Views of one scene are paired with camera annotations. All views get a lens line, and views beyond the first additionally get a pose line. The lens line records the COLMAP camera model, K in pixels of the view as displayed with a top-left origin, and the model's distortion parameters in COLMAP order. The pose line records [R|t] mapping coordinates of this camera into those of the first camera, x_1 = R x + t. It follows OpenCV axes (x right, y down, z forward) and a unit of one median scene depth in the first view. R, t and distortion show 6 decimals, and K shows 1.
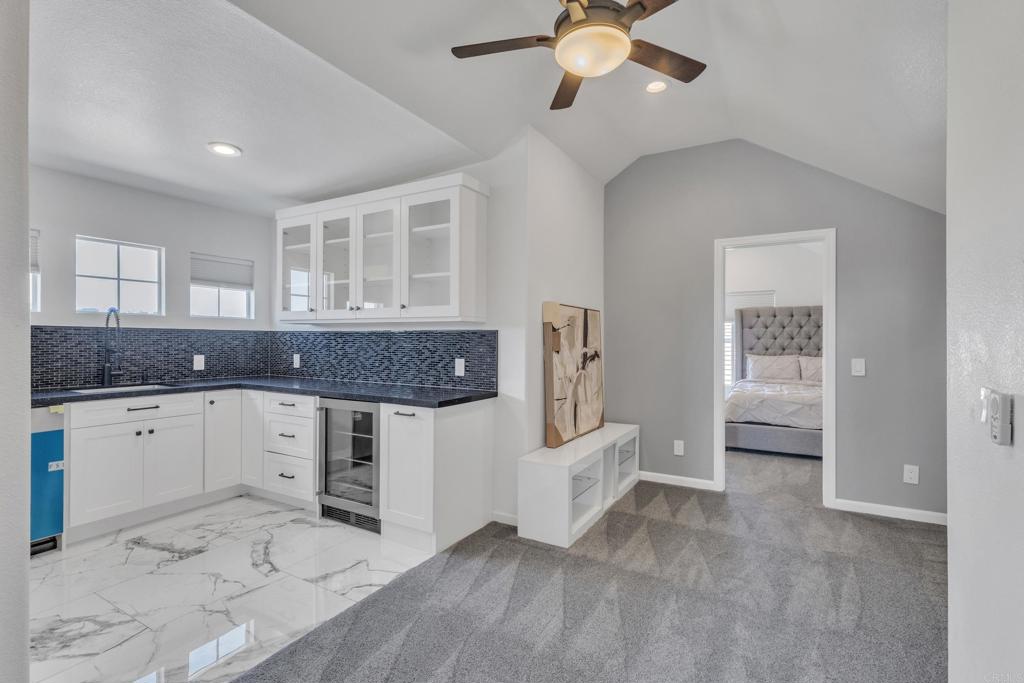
lens RADIAL K [[476.7, 0, 512.0], [0, 476.7, 341.5], [0, 0, 1]] dist [0.002919, 0.001461]
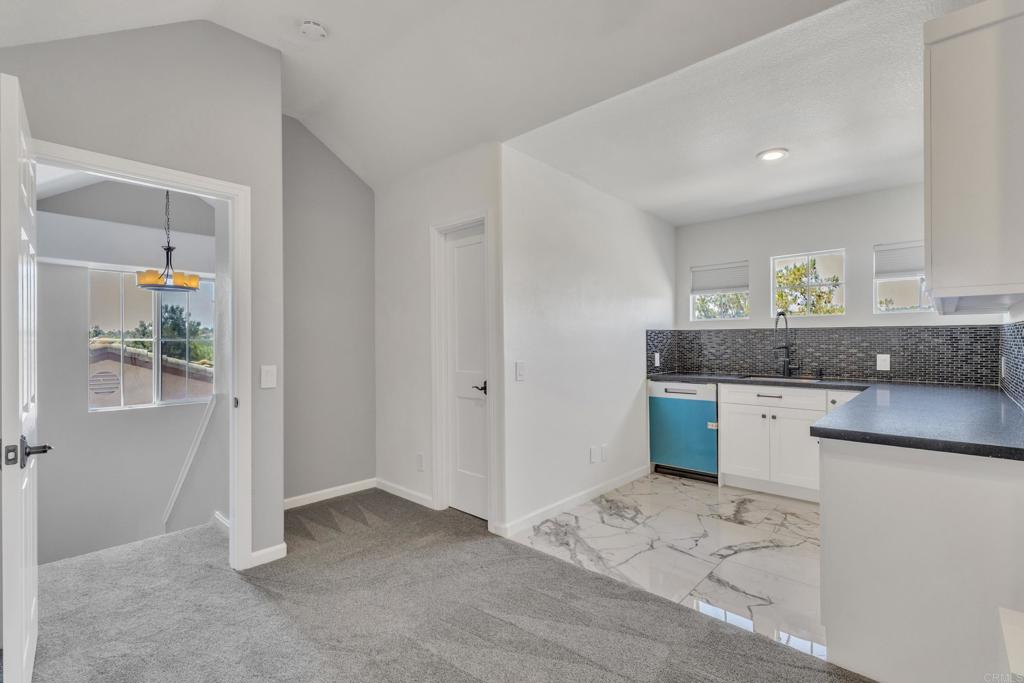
lens RADIAL K [[468.1, 0, 512.0], [0, 468.1, 341.5], [0, 0, 1]] dist [0.000797, 0.000280]
pose [[-0.223475, -0.004744, -0.974698, 0.449899], [-0.000582, 0.999989, -0.004733, 0.009503], [0.974710, -0.000491, -0.223475, 0.575535]]
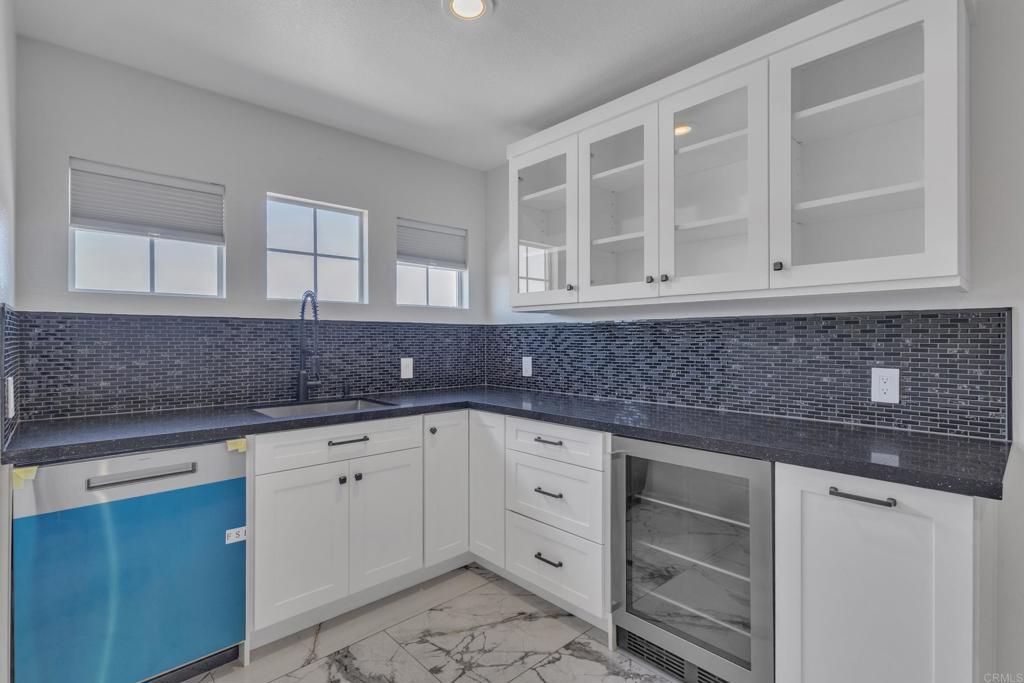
lens RADIAL K [[485.6, 0, 511.2], [0, 485.6, 337.3], [0, 0, 1]] dist [0.000913, 0.000428]
pose [[0.955330, -0.008821, -0.295410, -0.326749], [0.006301, 0.999935, -0.009483, 0.005658], [0.295474, 0.007198, 0.955324, 0.389458]]
